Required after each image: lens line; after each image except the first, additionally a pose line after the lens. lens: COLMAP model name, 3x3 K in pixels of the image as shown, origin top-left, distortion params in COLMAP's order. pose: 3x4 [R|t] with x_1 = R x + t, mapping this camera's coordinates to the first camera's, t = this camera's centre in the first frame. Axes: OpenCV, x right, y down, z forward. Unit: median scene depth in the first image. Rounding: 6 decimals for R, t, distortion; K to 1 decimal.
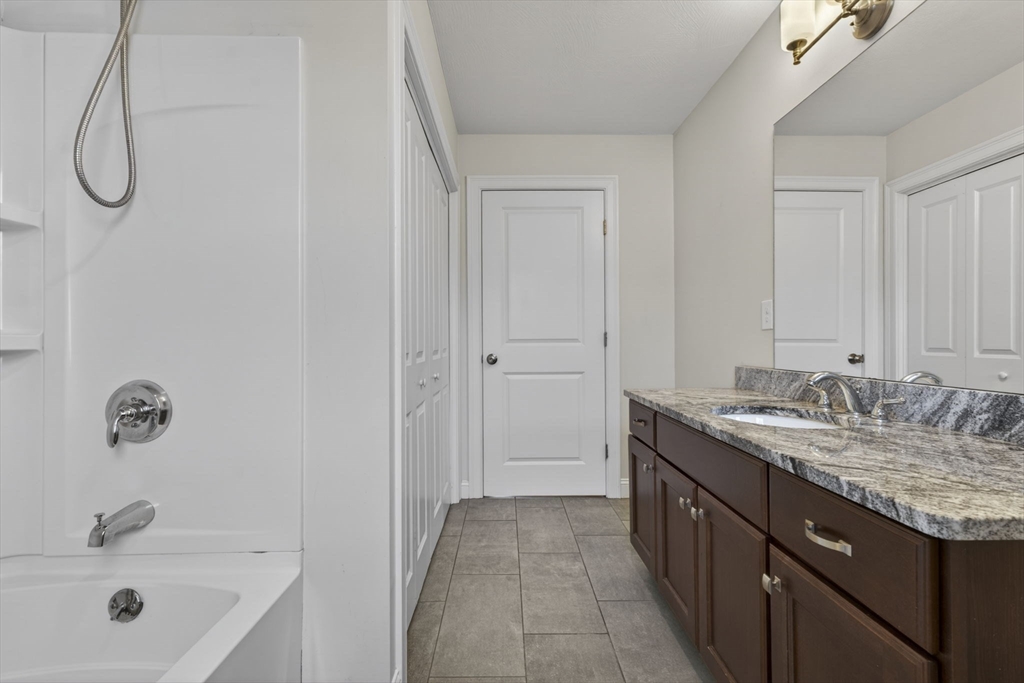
lens RADIAL K [[455.5, 0, 526.3], [0, 455.5, 341.0], [0, 0, 1]] dist [-0.000614, -0.000212]
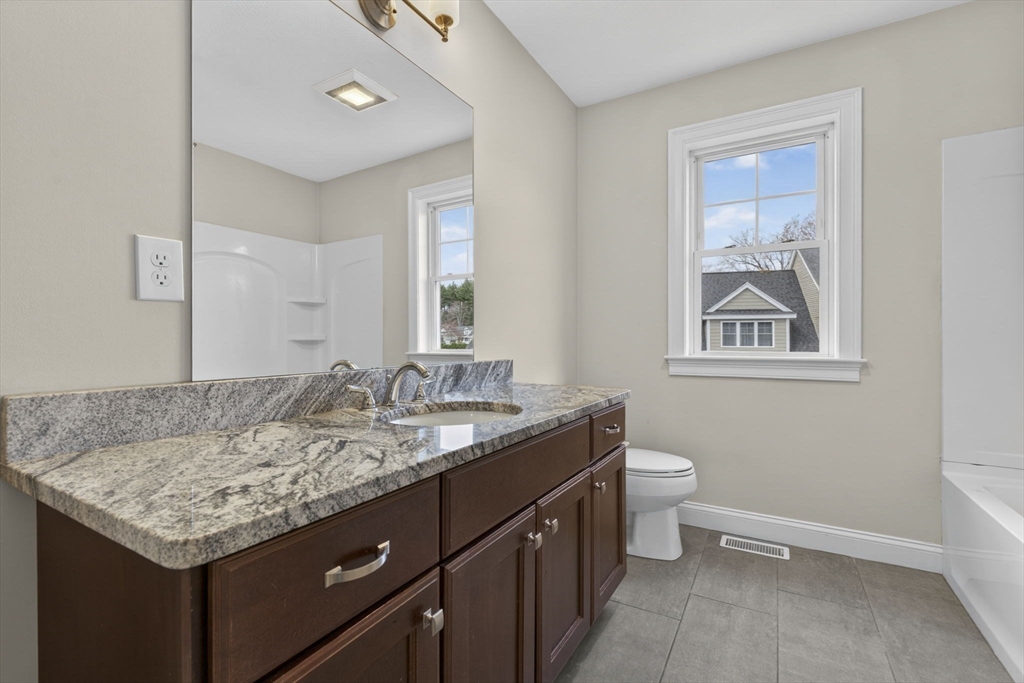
lens RADIAL K [[455.5, 0, 526.3], [0, 455.5, 341.0], [0, 0, 1]] dist [-0.000614, -0.000212]
pose [[-0.852357, -0.004667, 0.522940, -0.033088], [-0.003204, 0.999988, 0.003702, 0.019743], [-0.522951, 0.001480, -0.852362, 1.672110]]
